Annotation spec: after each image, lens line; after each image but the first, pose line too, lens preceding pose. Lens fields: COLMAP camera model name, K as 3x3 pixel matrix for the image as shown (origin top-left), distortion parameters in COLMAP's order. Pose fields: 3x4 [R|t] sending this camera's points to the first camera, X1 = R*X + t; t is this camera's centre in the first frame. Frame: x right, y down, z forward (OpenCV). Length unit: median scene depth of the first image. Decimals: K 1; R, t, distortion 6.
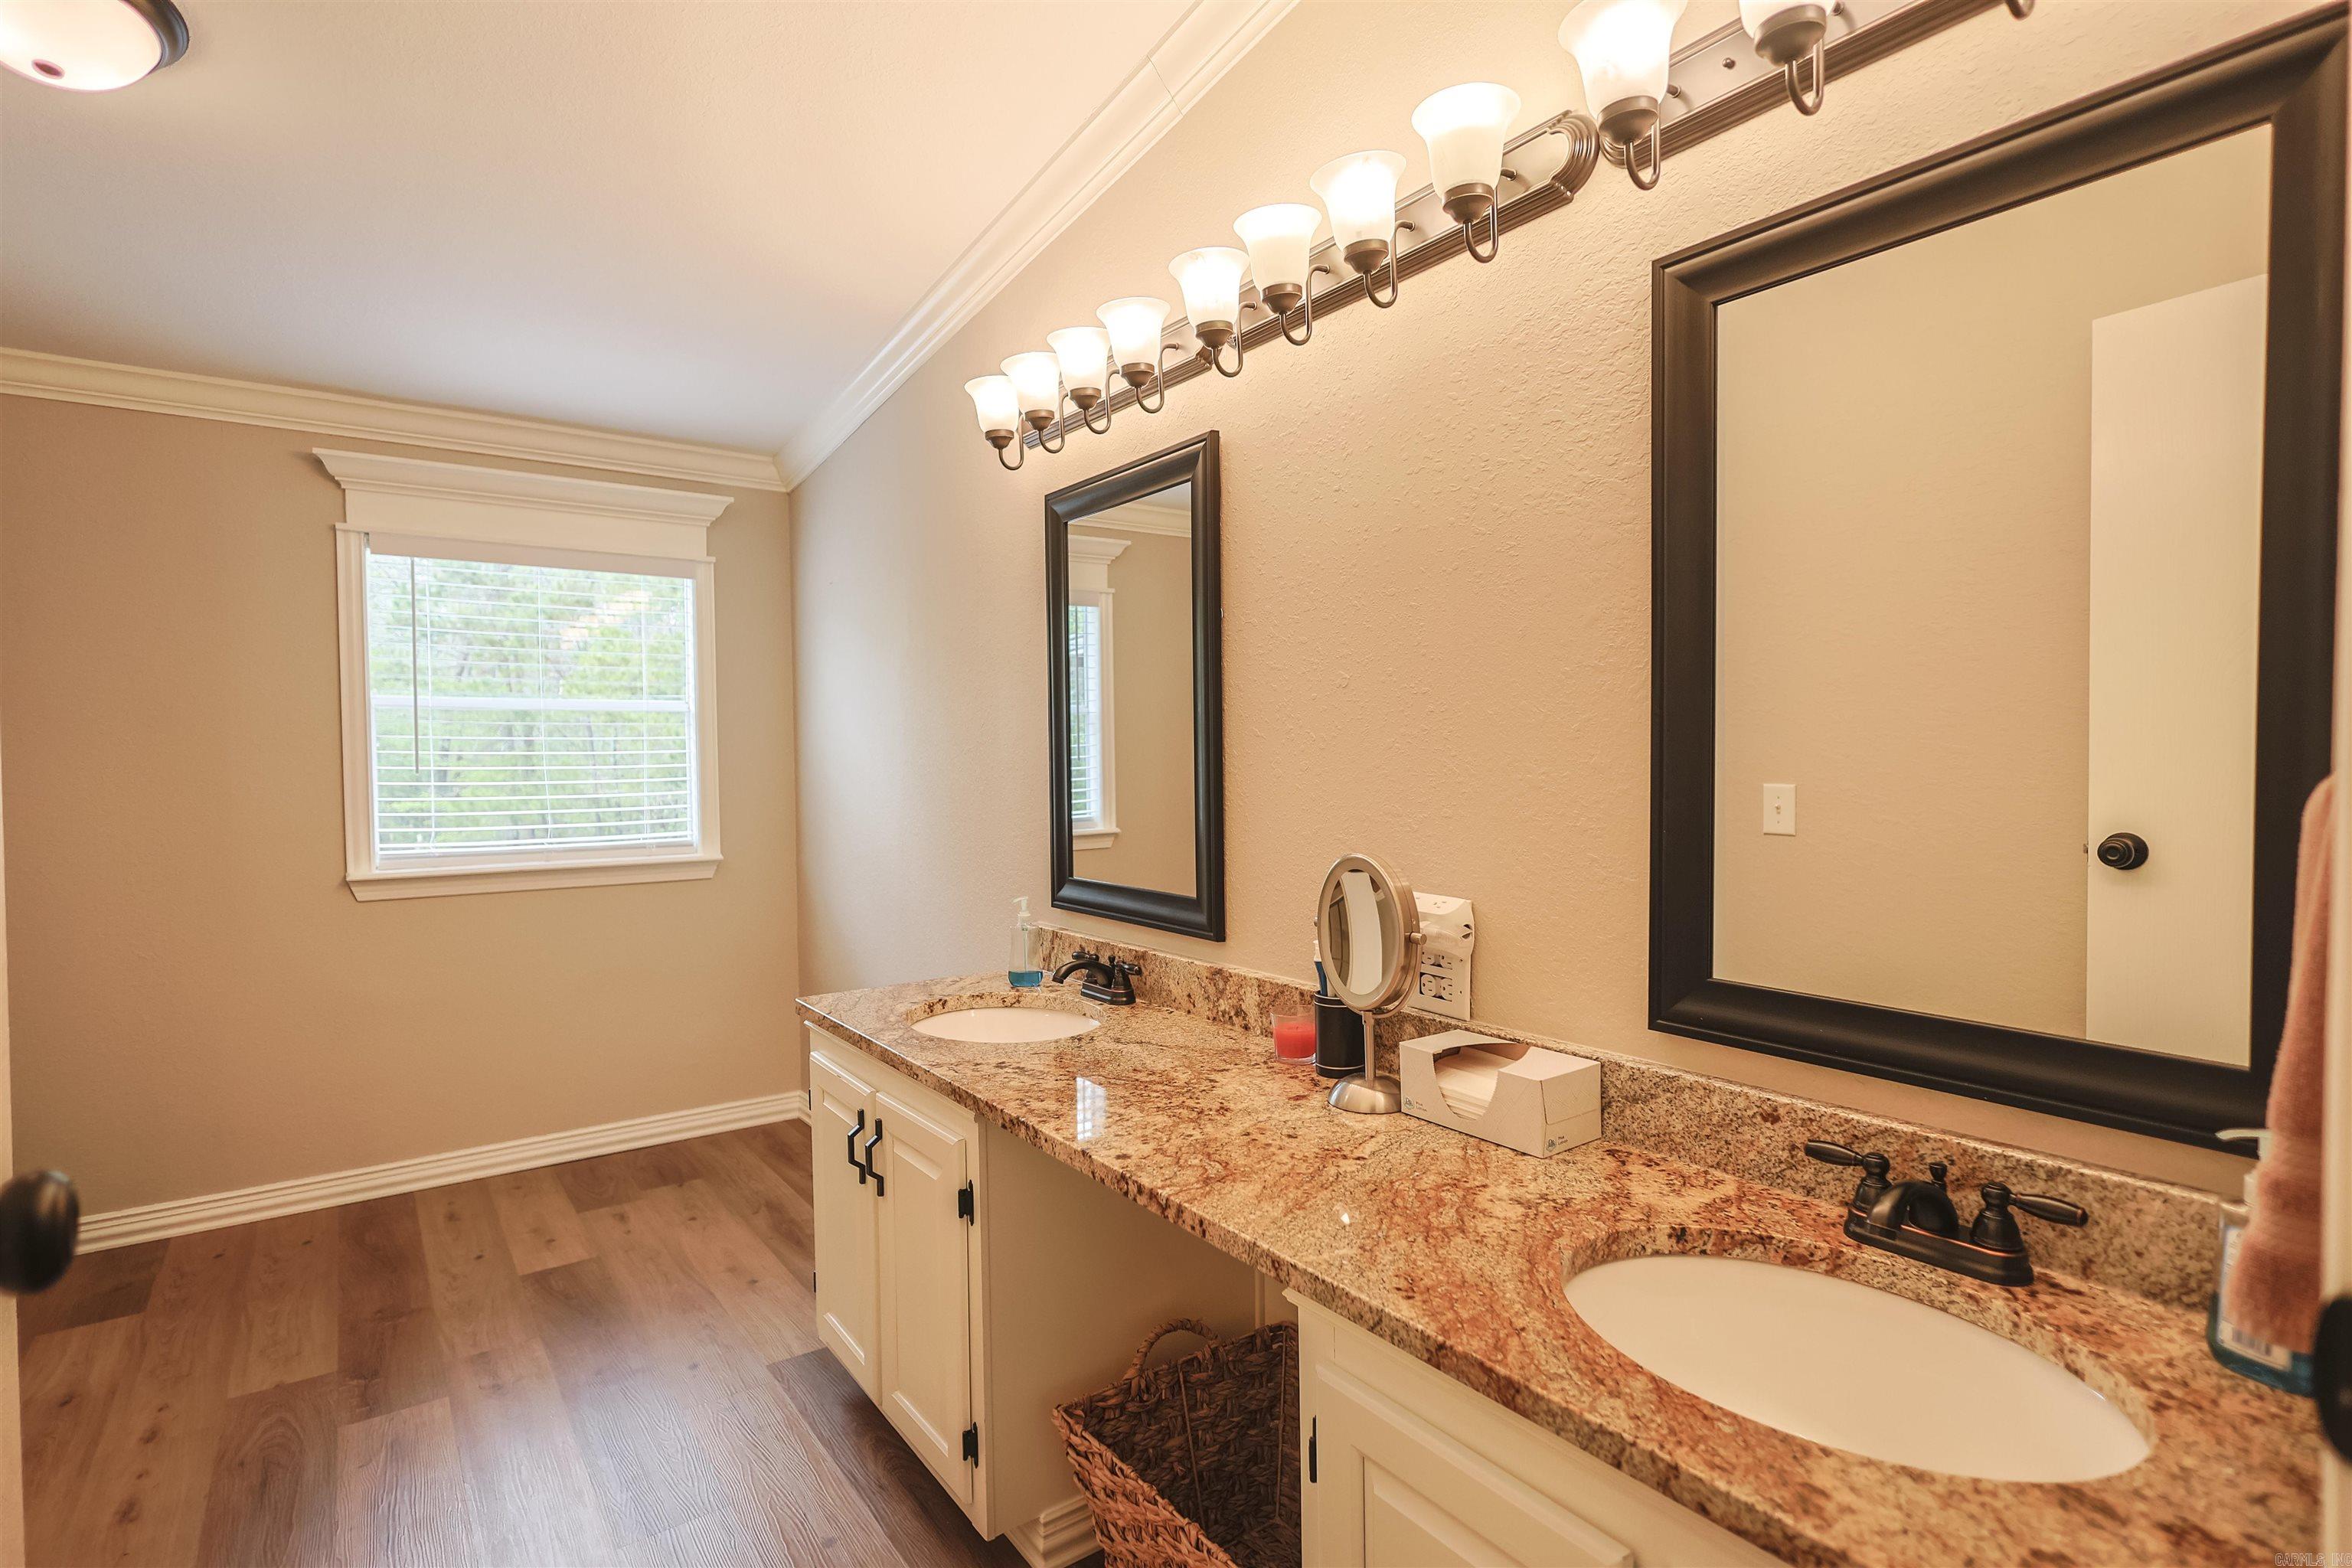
lens RADIAL K [[1151.7, 0, 1176.0], [0, 1151.7, 784.0], [0, 0, 1]] dist [-0.000709, 0.000457]
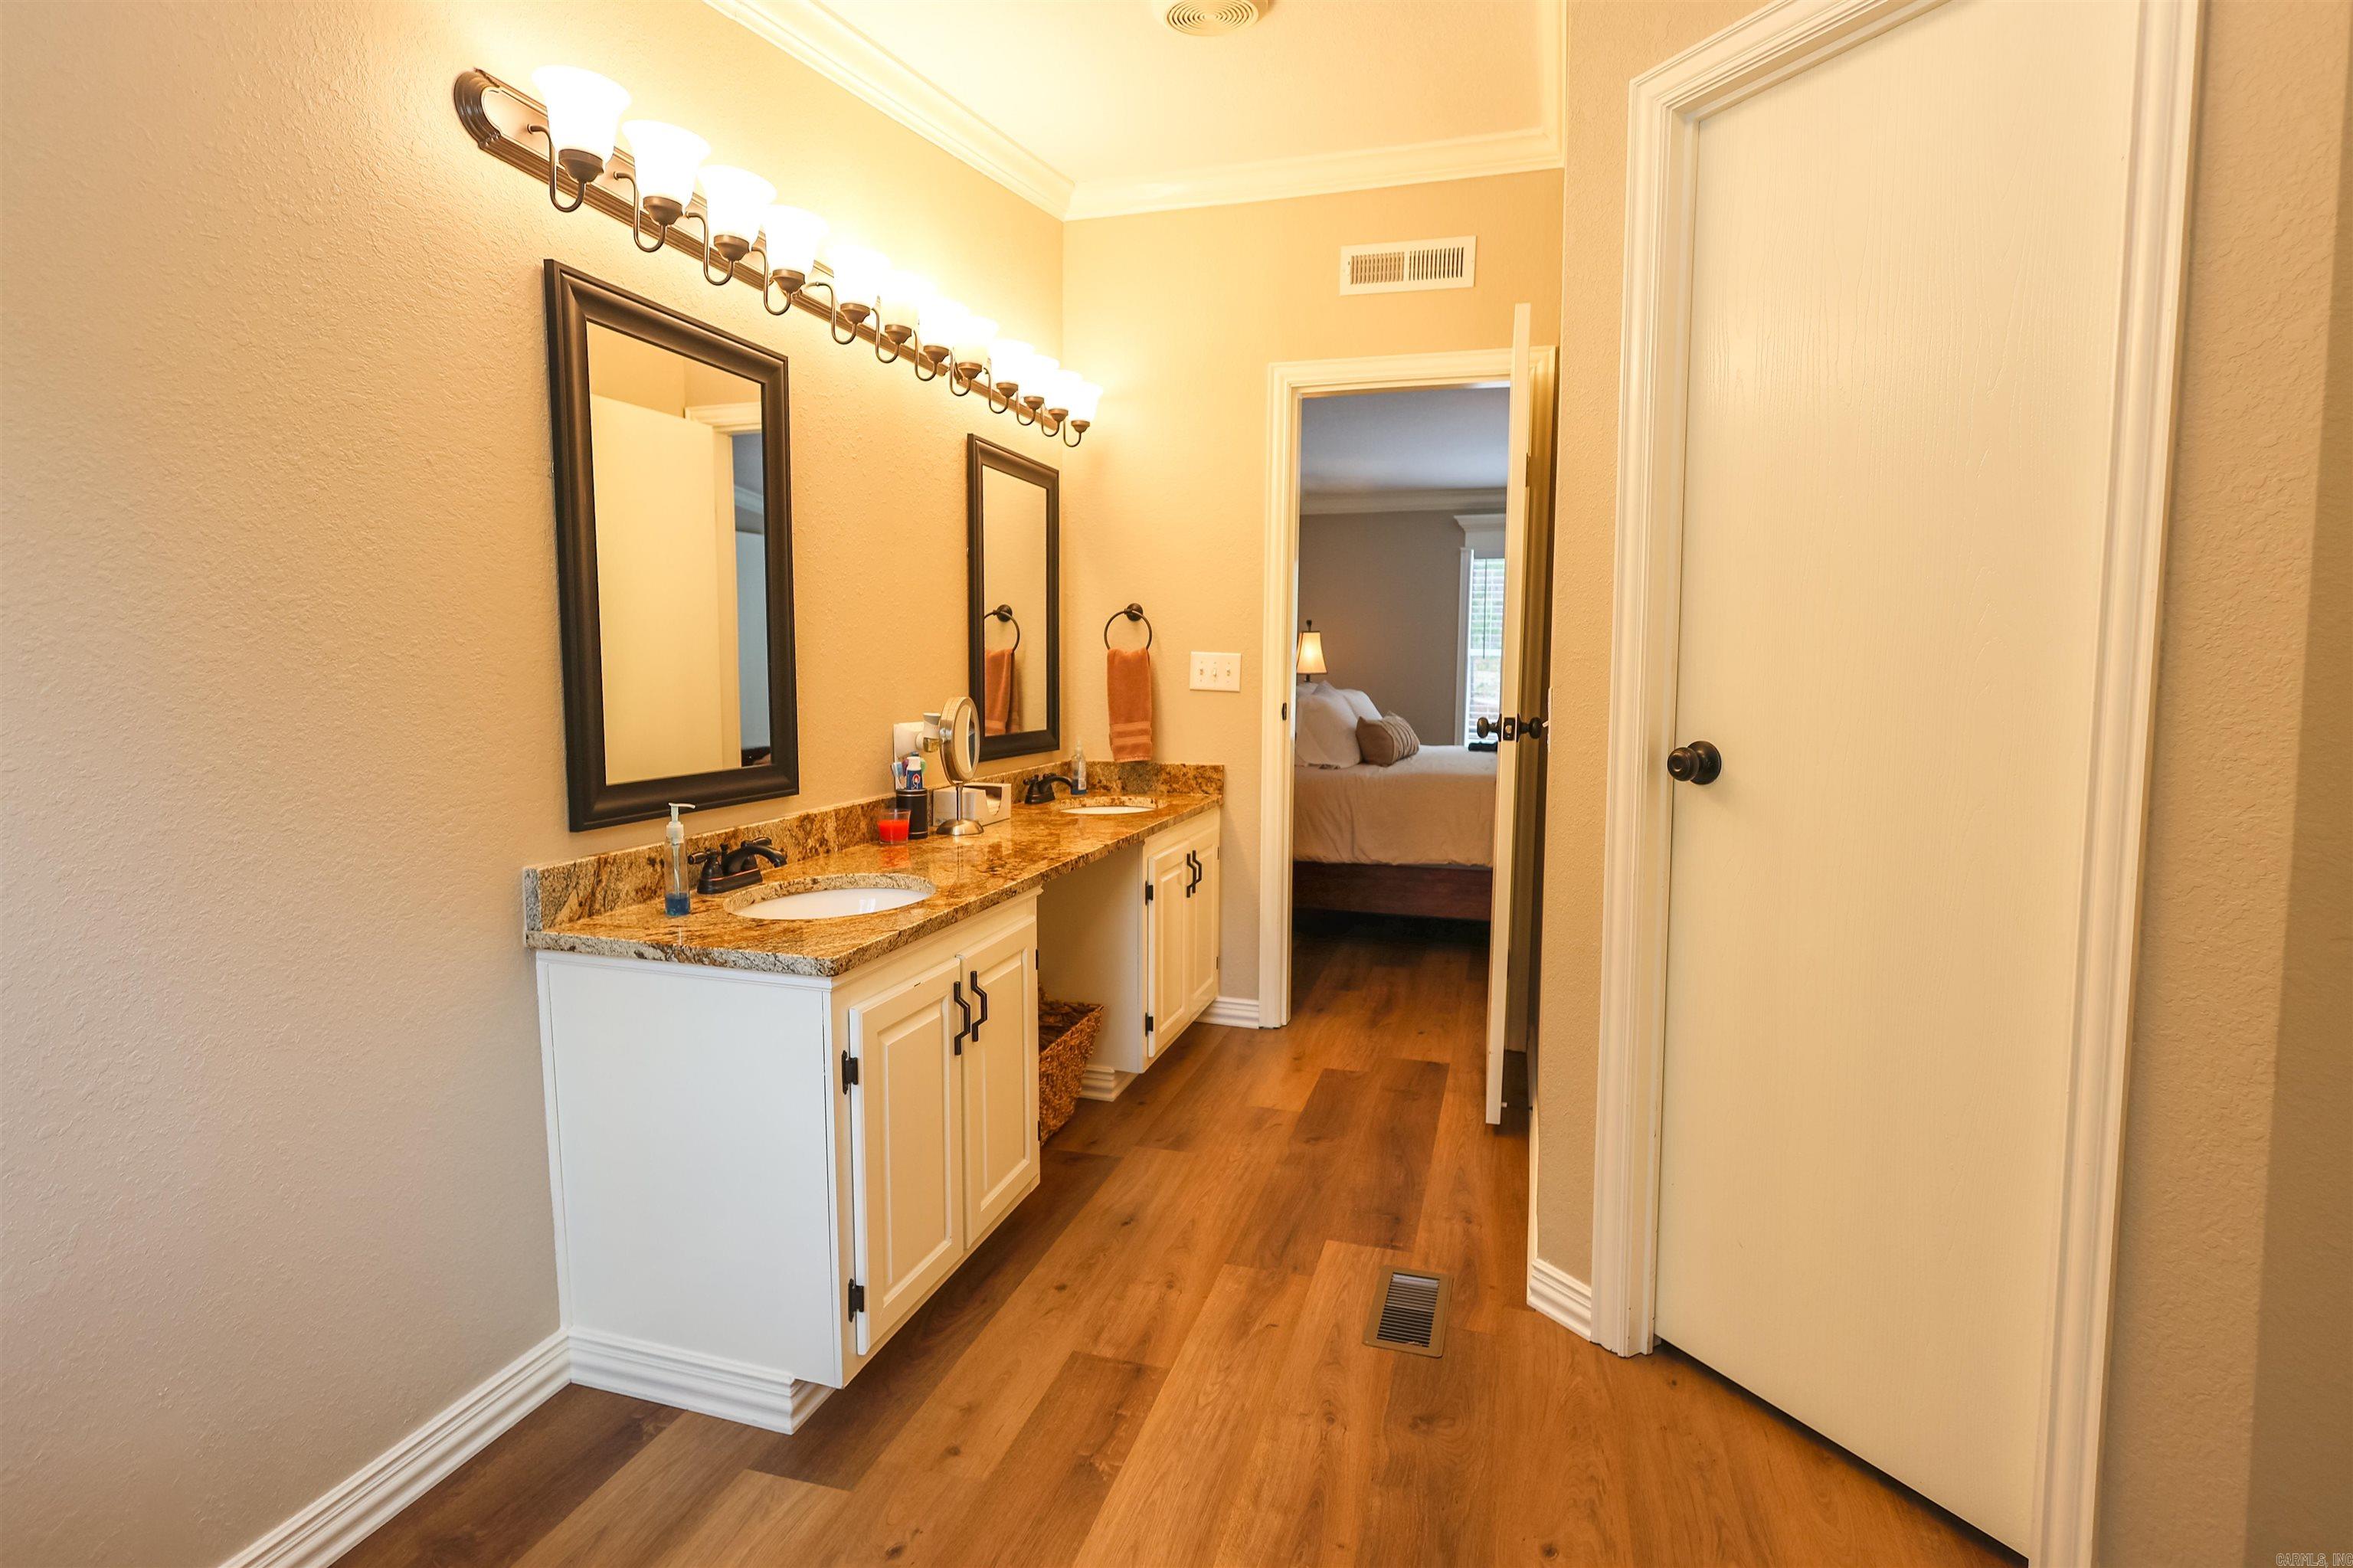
lens RADIAL K [[1174.3, 0, 1169.9], [0, 1174.3, 783.4], [0, 0, 1]] dist [0.000618, 0.000407]
pose [[-0.594774, -0.062307, 0.801474, -1.246239], [0.029360, 0.994643, 0.099112, 0.018093], [-0.803356, 0.082480, -0.589759, 1.503835]]
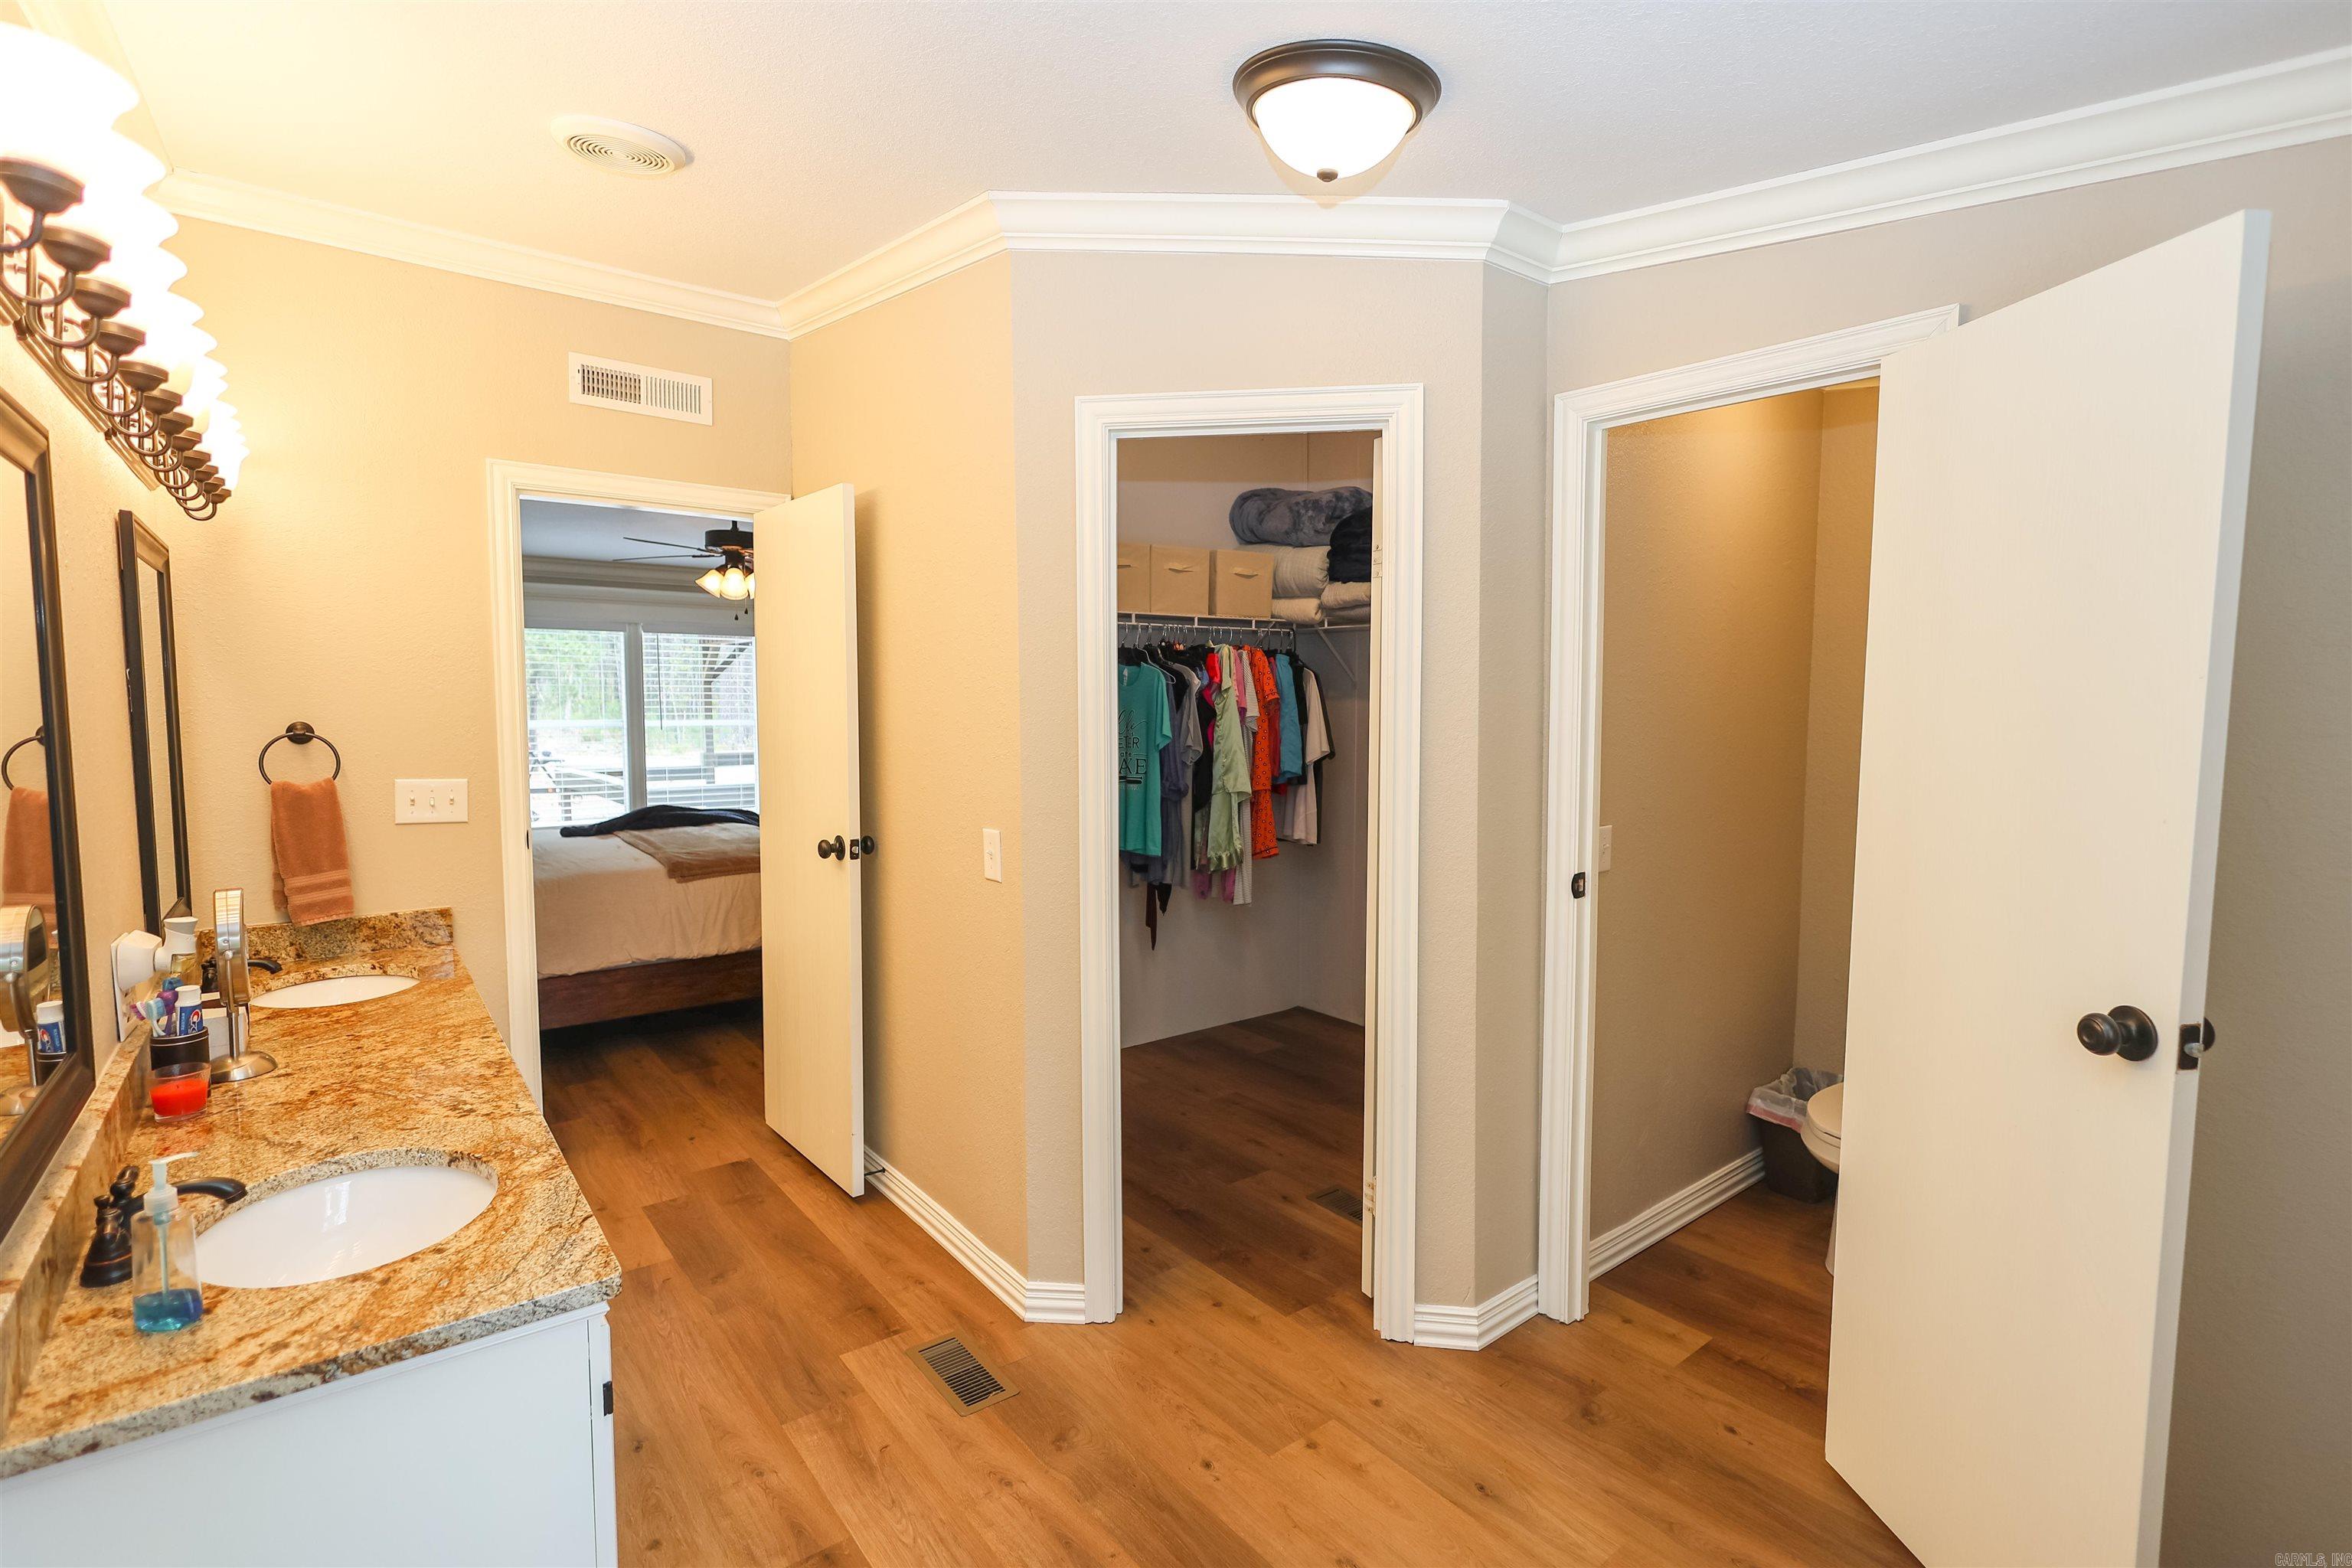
lens RADIAL K [[1114.3, 0, 1162.5], [0, 1114.3, 780.6], [0, 0, 1]] dist [0.002191, 0.000507]
pose [[-0.999615, 0.018937, -0.020280, -0.727949], [0.016701, 0.994306, 0.105246, -0.148766], [0.022157, 0.104867, -0.994239, 1.874595]]
